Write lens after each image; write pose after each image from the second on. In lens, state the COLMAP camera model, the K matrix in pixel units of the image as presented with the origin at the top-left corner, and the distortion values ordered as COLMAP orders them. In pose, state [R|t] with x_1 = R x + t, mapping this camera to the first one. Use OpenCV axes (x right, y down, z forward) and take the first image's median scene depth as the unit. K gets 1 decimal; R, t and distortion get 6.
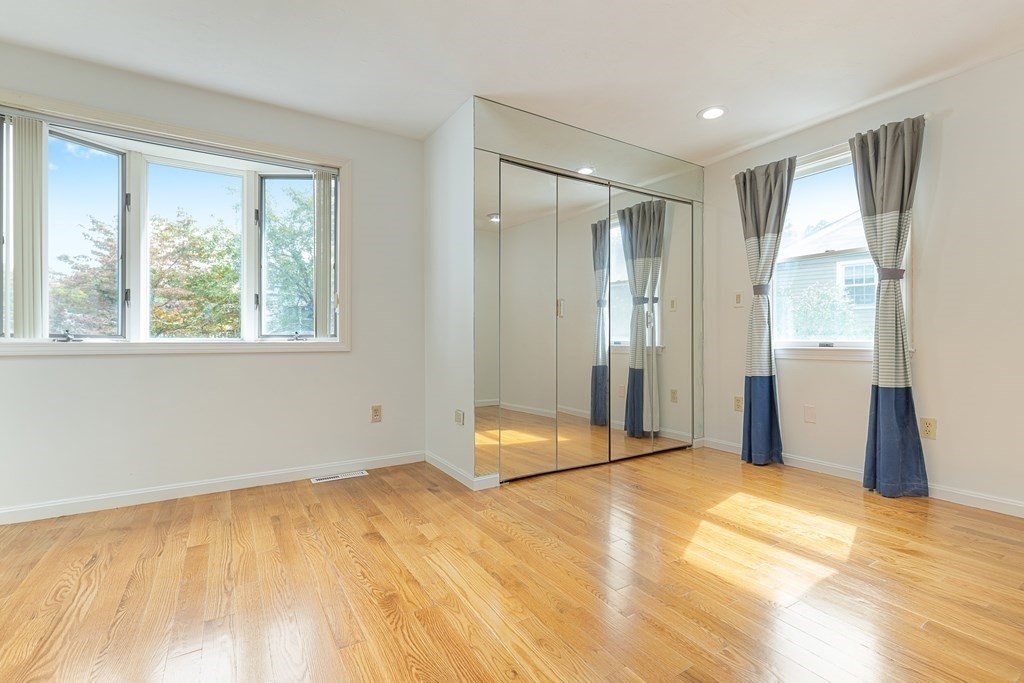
lens RADIAL K [[467.1, 0, 513.6], [0, 467.1, 339.1], [0, 0, 1]] dist [0.000719, 0.000983]
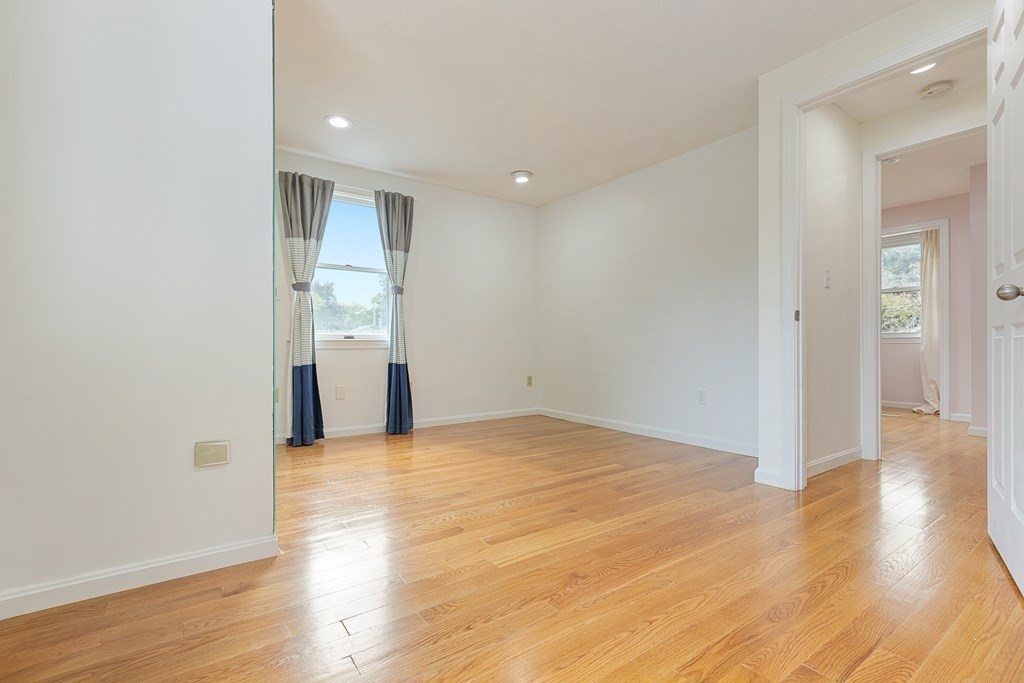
lens RADIAL K [[467.1, 0, 505.0], [0, 467.1, 346.1], [0, 0, 1]] dist [0.000719, 0.000983]
pose [[-0.062327, -0.001255, 0.998055, -0.705267], [0.003235, 0.999994, 0.001459, 0.039416], [-0.998051, 0.003319, -0.062322, 0.700031]]
